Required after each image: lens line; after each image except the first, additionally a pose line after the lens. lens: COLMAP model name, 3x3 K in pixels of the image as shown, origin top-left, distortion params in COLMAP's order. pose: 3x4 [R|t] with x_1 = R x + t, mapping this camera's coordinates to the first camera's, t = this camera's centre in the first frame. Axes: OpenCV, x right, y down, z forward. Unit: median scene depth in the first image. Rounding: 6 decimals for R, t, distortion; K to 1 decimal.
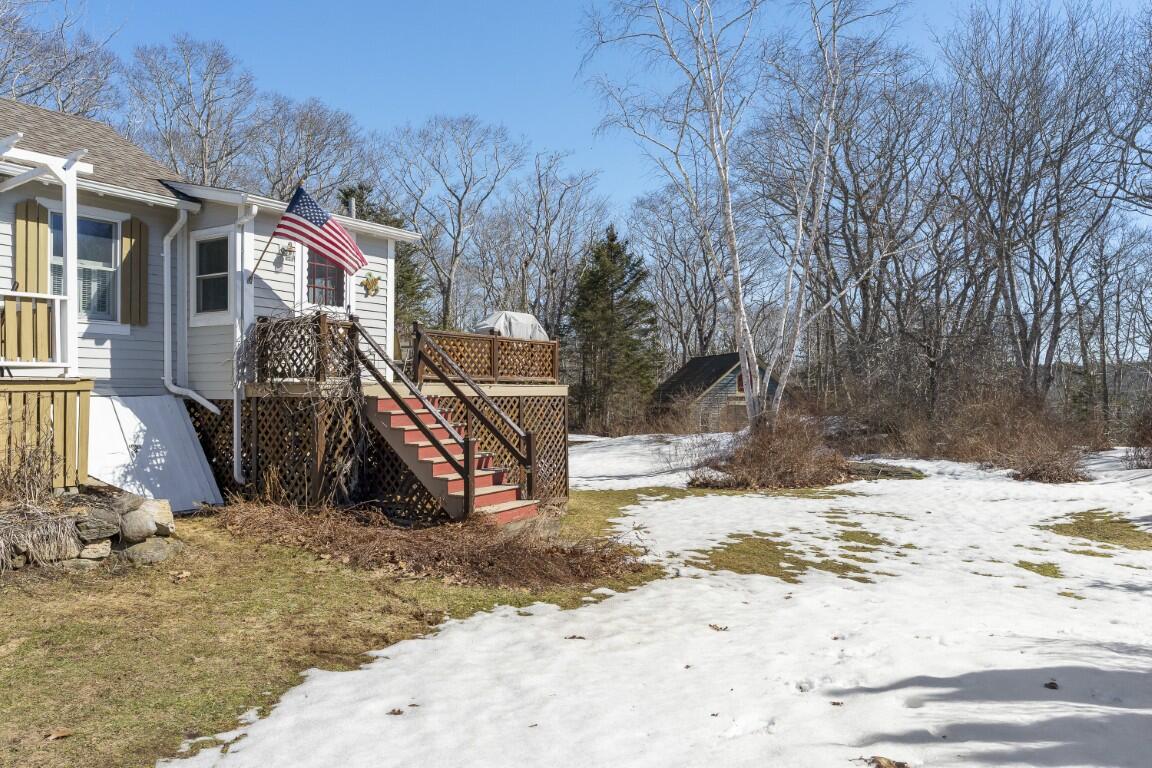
lens RADIAL K [[805.4, 0, 576.0], [0, 805.4, 384.0], [0, 0, 1]] dist [-0.002148, 0.000487]
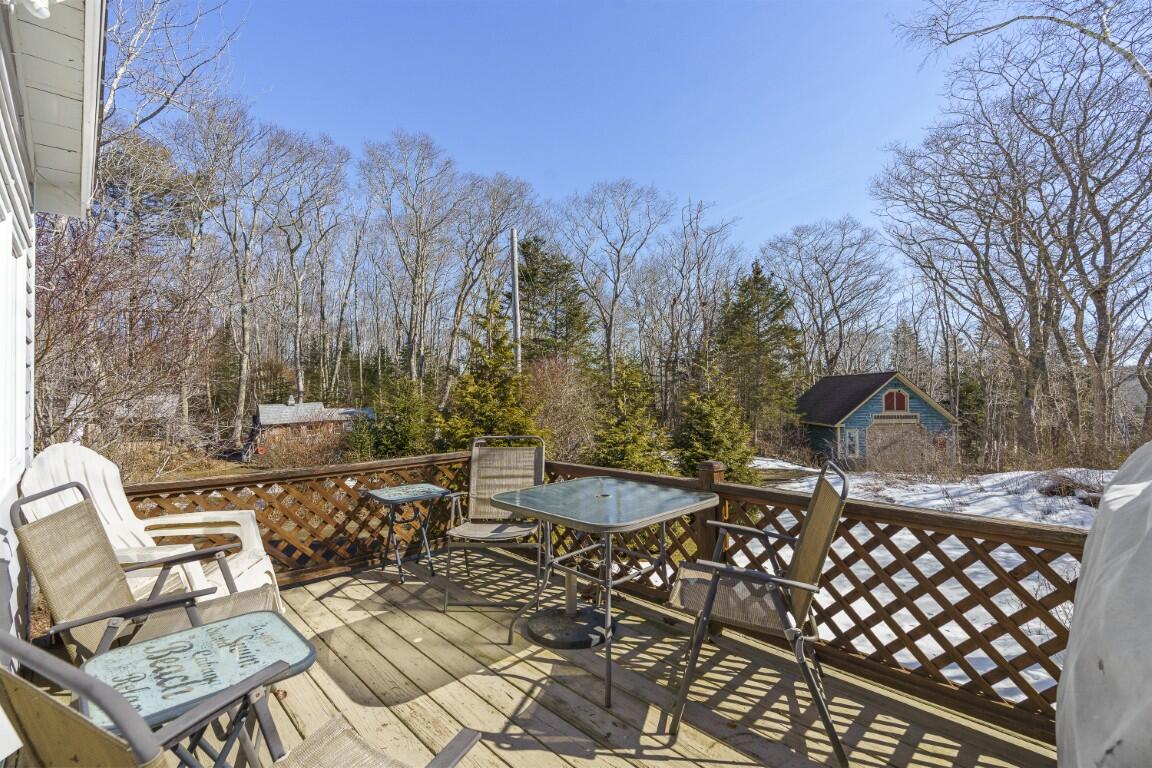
lens RADIAL K [[520.3, 0, 578.0], [0, 520.3, 381.3], [0, 0, 1]] dist [-0.013802, 0.000650]
pose [[0.976390, -0.016294, -0.215400, -0.044529], [0.013035, 0.999778, -0.016542, -0.023565], [0.215622, 0.013344, 0.976386, 0.260404]]
